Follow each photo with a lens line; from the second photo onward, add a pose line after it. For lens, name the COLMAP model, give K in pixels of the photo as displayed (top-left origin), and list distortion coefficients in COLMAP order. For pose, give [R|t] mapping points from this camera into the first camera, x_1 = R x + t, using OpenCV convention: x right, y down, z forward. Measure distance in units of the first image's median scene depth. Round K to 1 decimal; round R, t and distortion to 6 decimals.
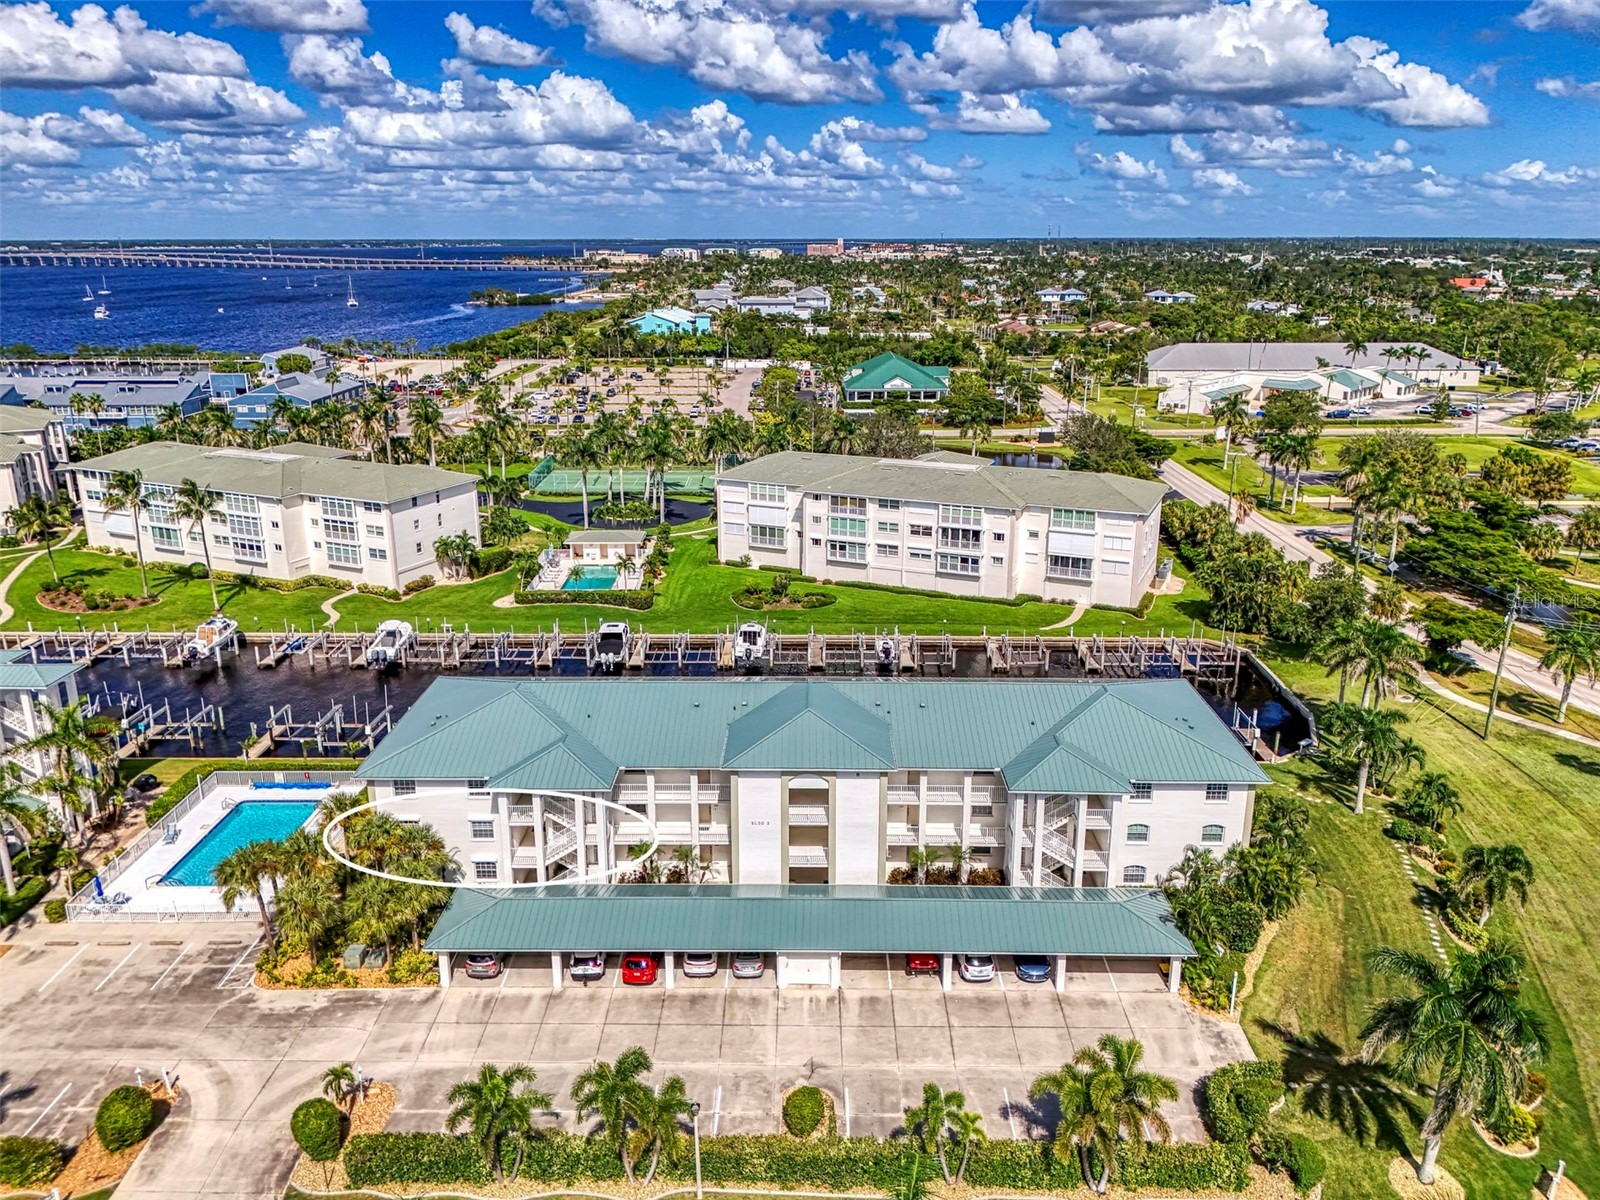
lens RADIAL K [[1206.4, 0, 802.9], [0, 1206.4, 604.3], [0, 0, 1]] dist [0.065469, -0.117266]
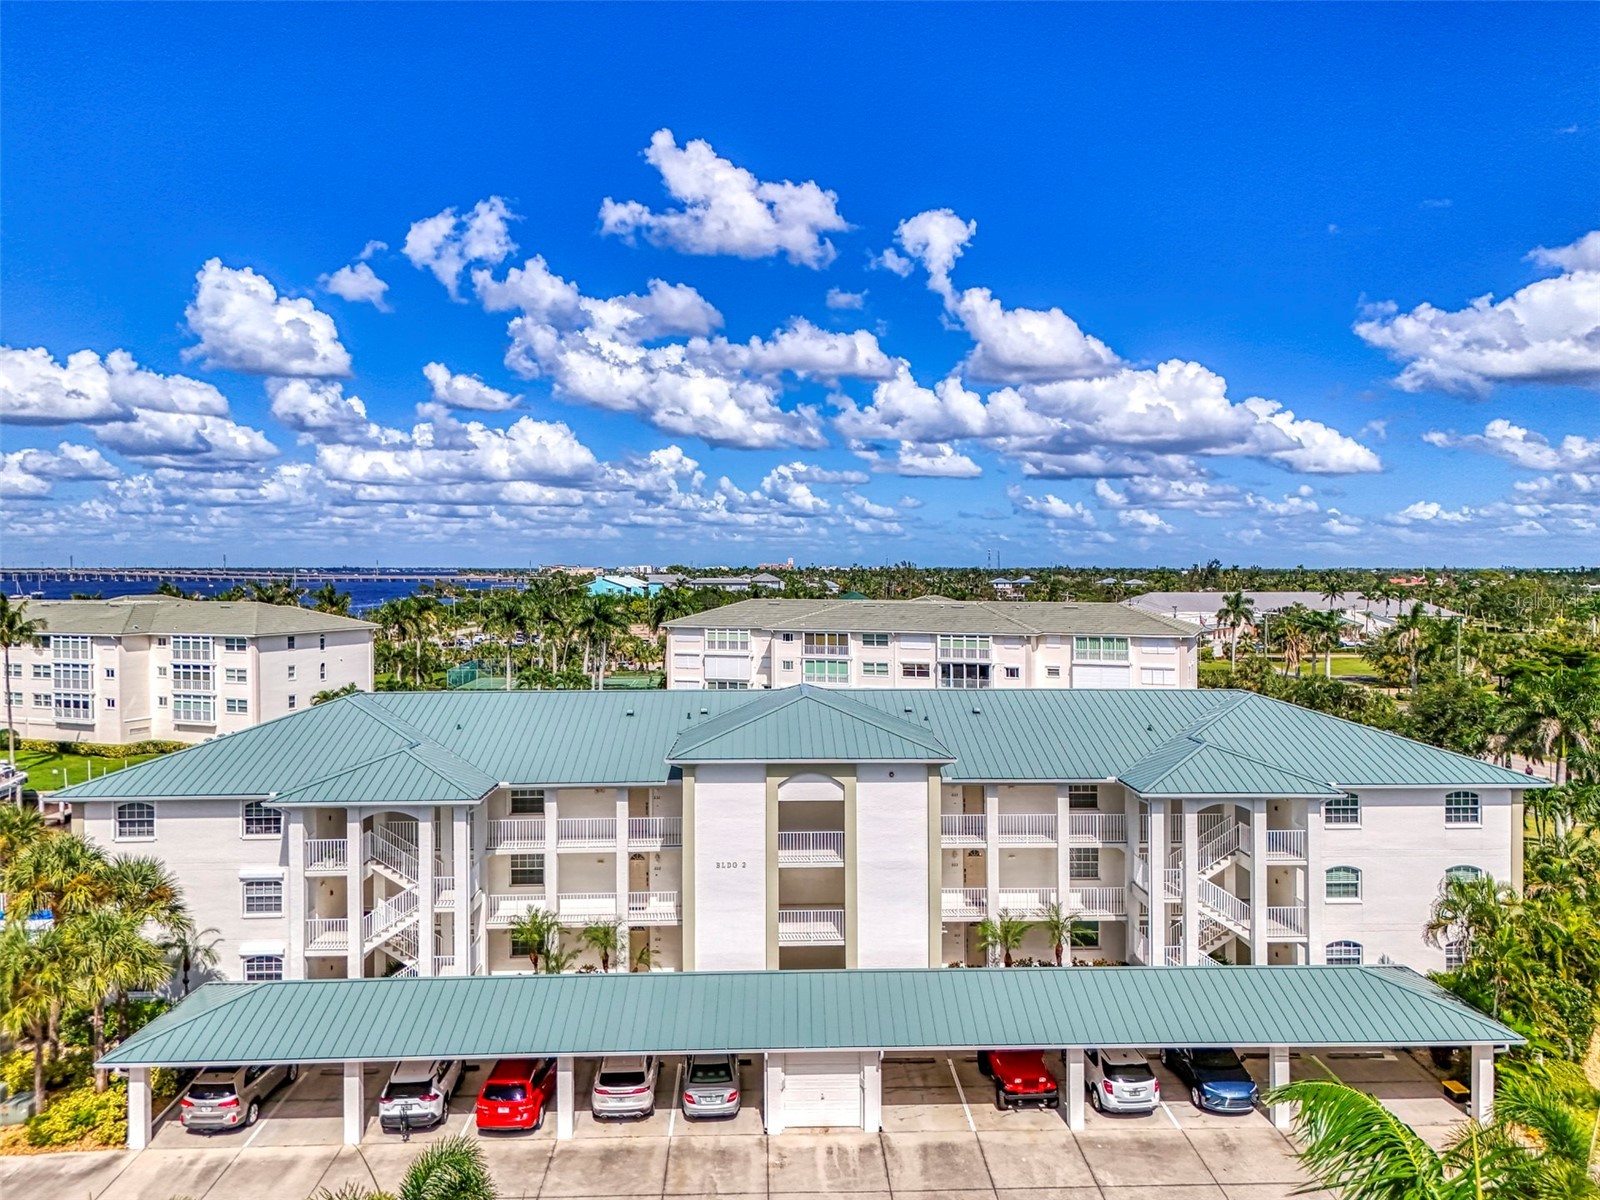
lens RADIAL K [[1208.6, 0, 810.6], [0, 1208.6, 600.9], [0, 0, 1]] dist [0.056933, -0.070958]
pose [[0.998901, -0.001937, 0.046829, -0.012207], [0.014284, 0.964191, -0.264823, 0.110409], [-0.044640, 0.265201, 0.963159, 0.197162]]
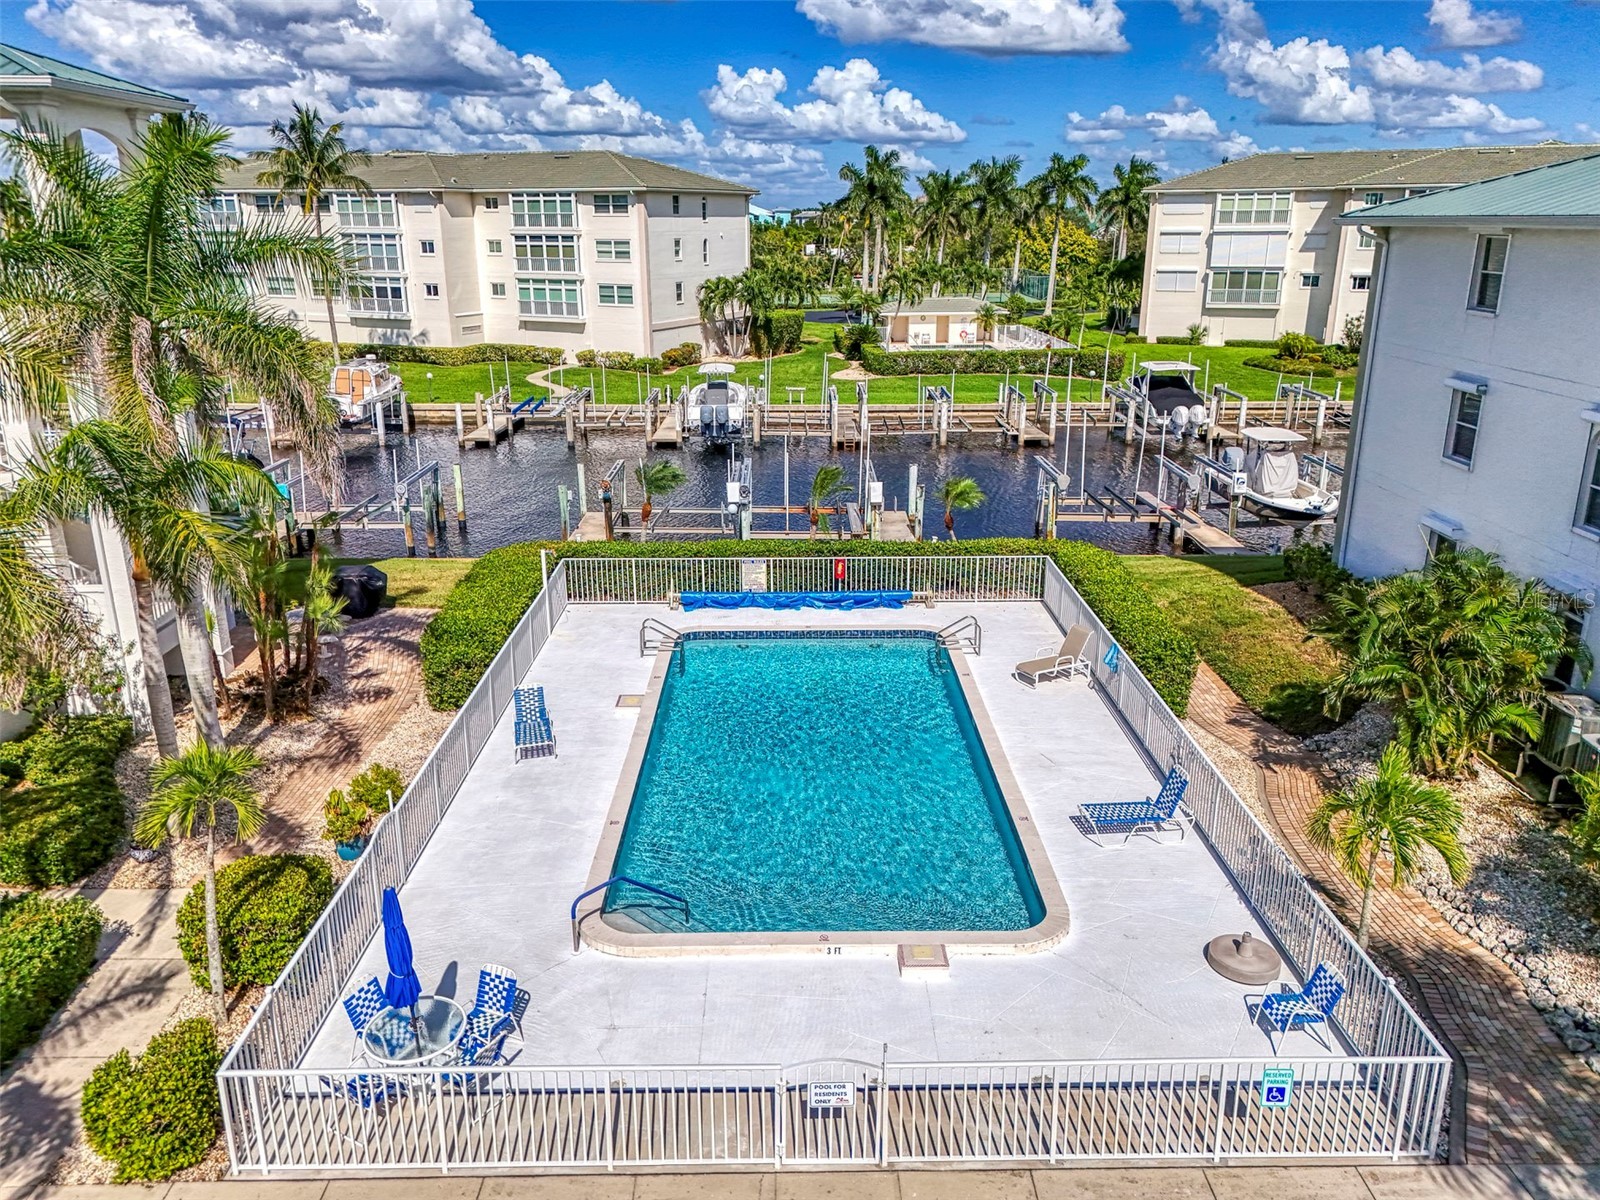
lens RADIAL K [[1199.3, 0, 789.8], [0, 1199.3, 598.3], [0, 0, 1]] dist [0.066558, -0.065693]
pose [[0.999871, -0.006217, 0.014779, -0.280126], [0.006137, 0.999966, 0.005481, 0.096633], [-0.014813, -0.005389, 0.999876, 0.443957]]
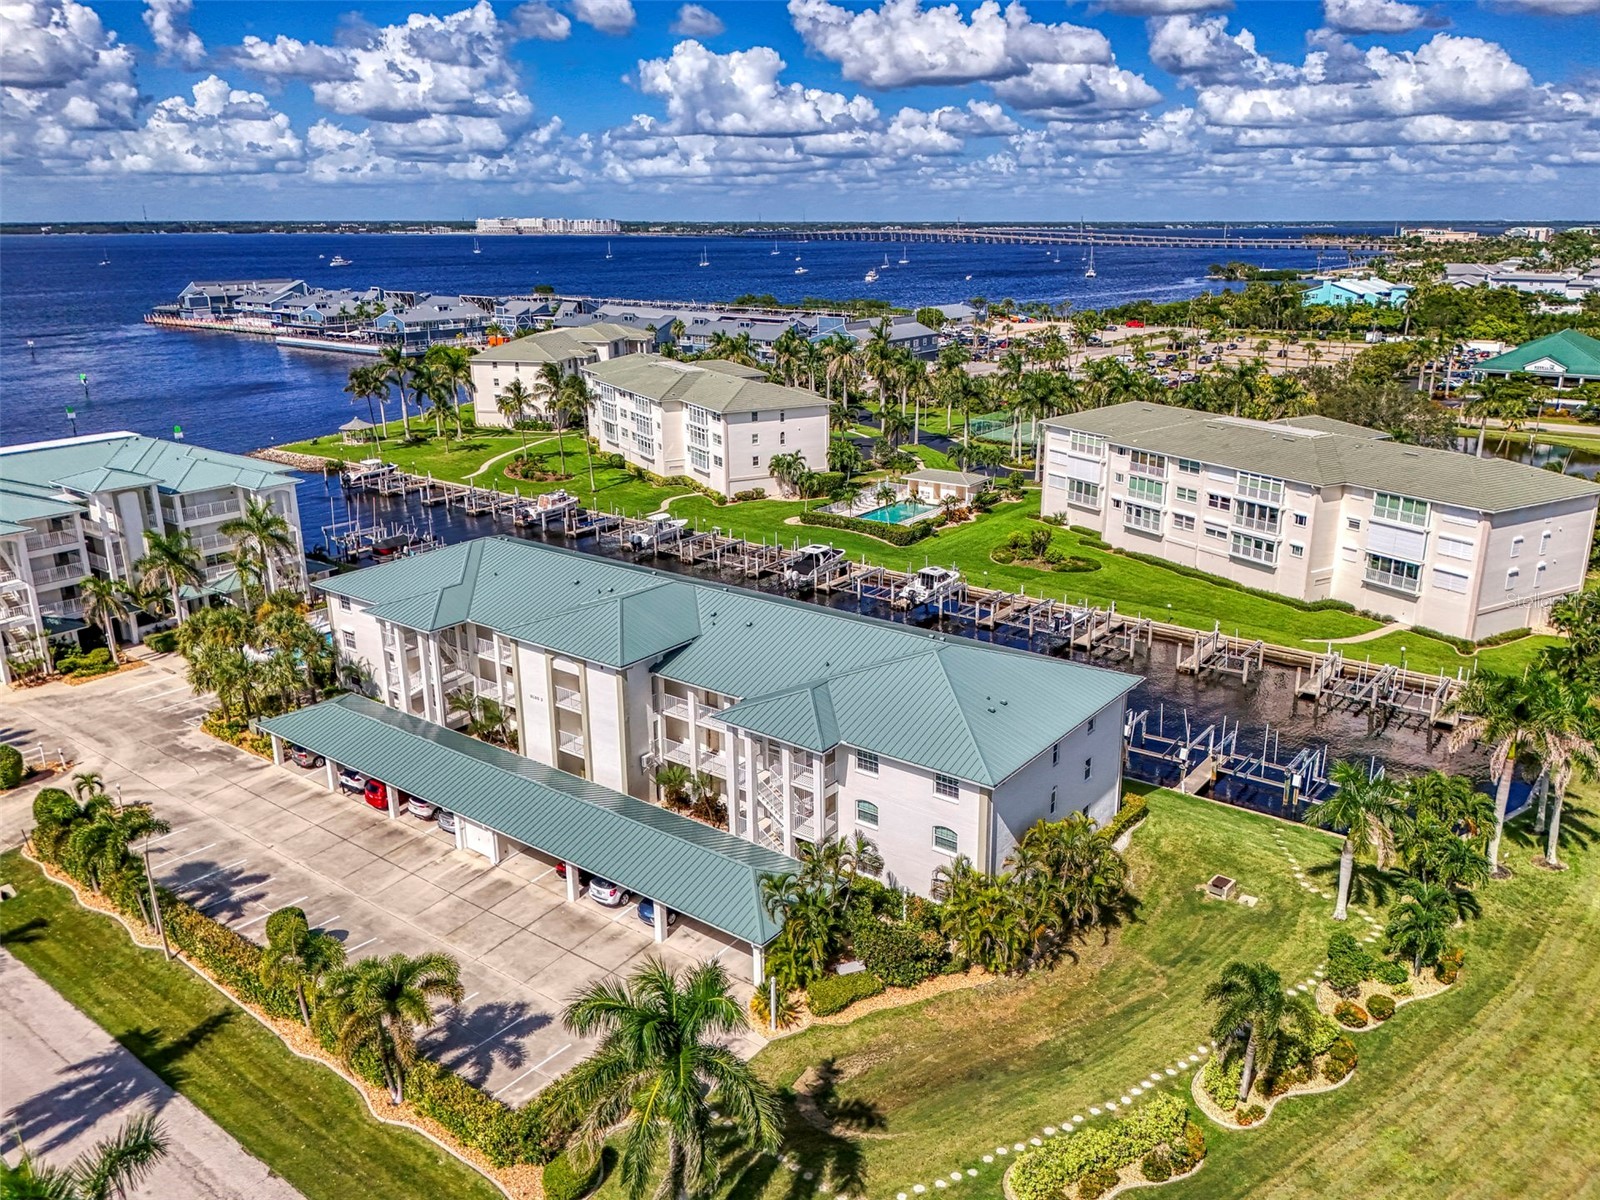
lens RADIAL K [[1243.7, 0, 807.5], [0, 1243.7, 601.8], [0, 0, 1]] dist [0.028627, -0.052057]
pose [[0.806656, 0.171635, -0.565551, 0.361386], [-0.169897, 0.983855, 0.056257, 0.005232], [0.566076, 0.050705, 0.822792, 0.150161]]
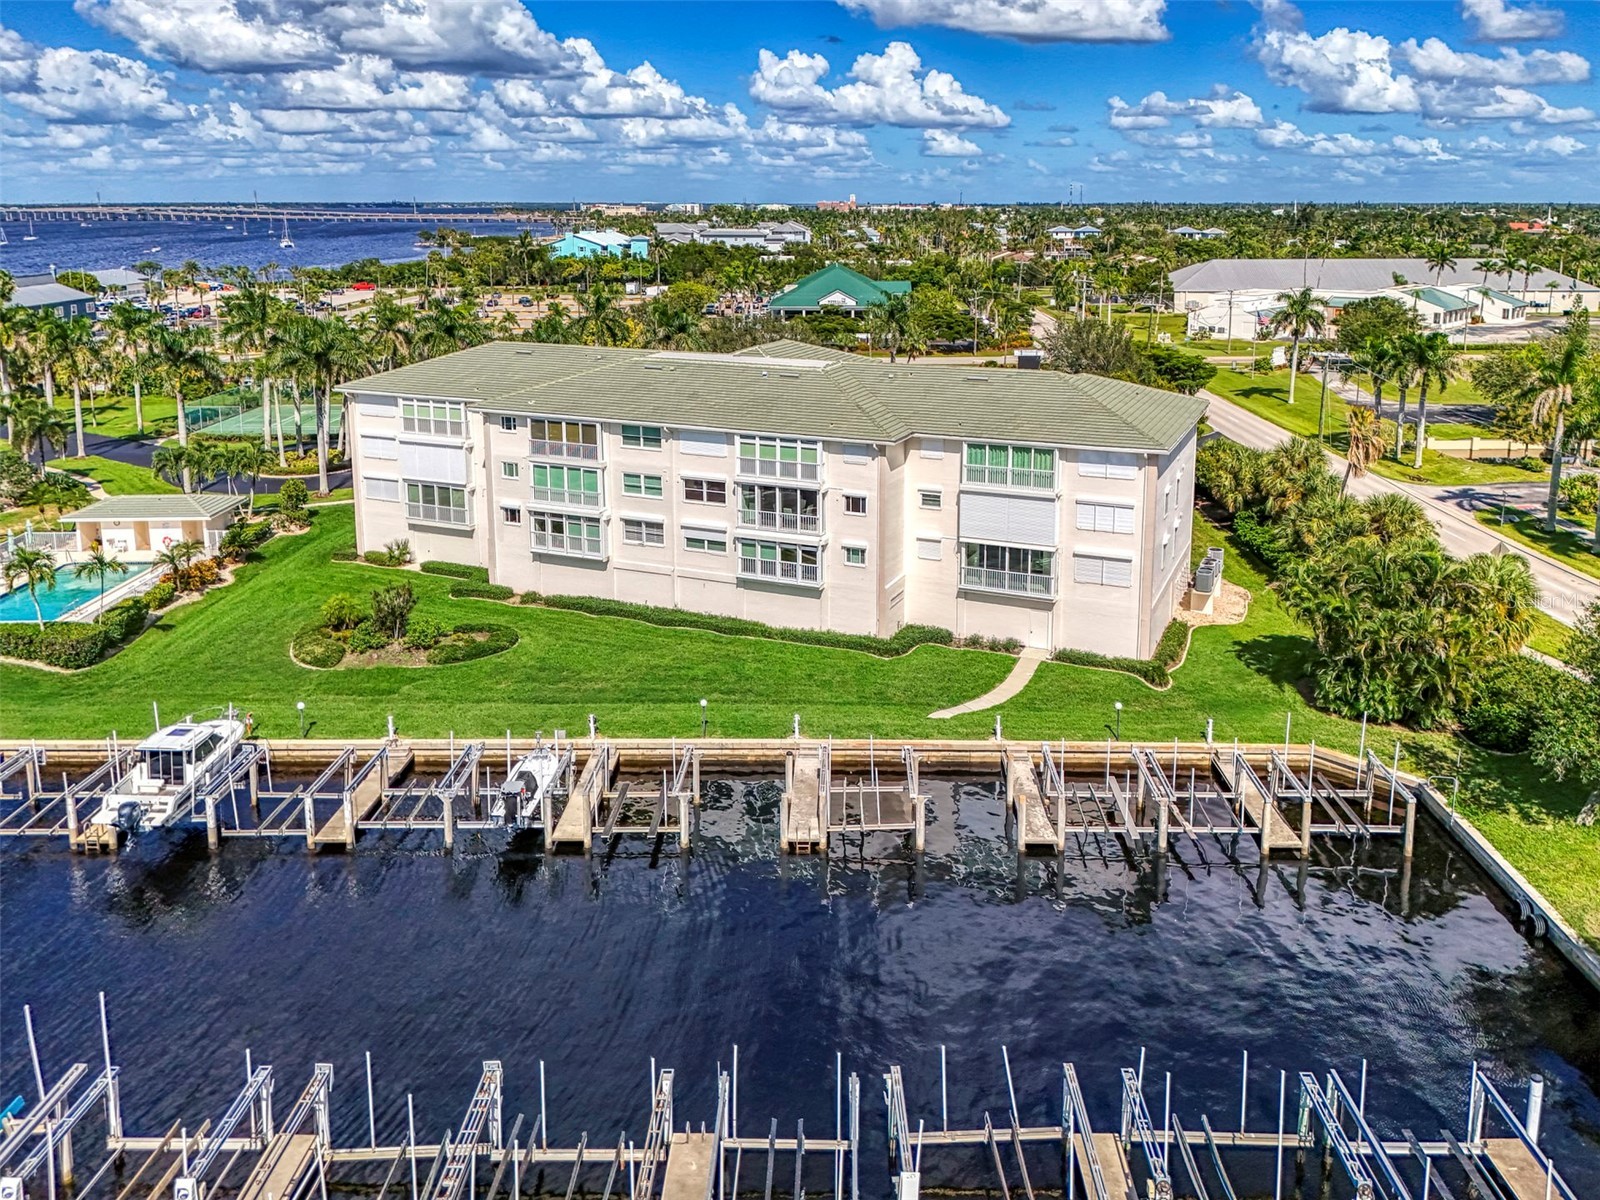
lens RADIAL K [[1208.3, 0, 848.9], [0, 1208.3, 602.9], [0, 0, 1]] dist [0.030562, -0.057241]
pose [[0.999897, -0.003077, 0.013996, 0.148097], [0.002760, 0.999740, 0.022617, -0.027680], [-0.014062, -0.022576, 0.999646, 0.523316]]
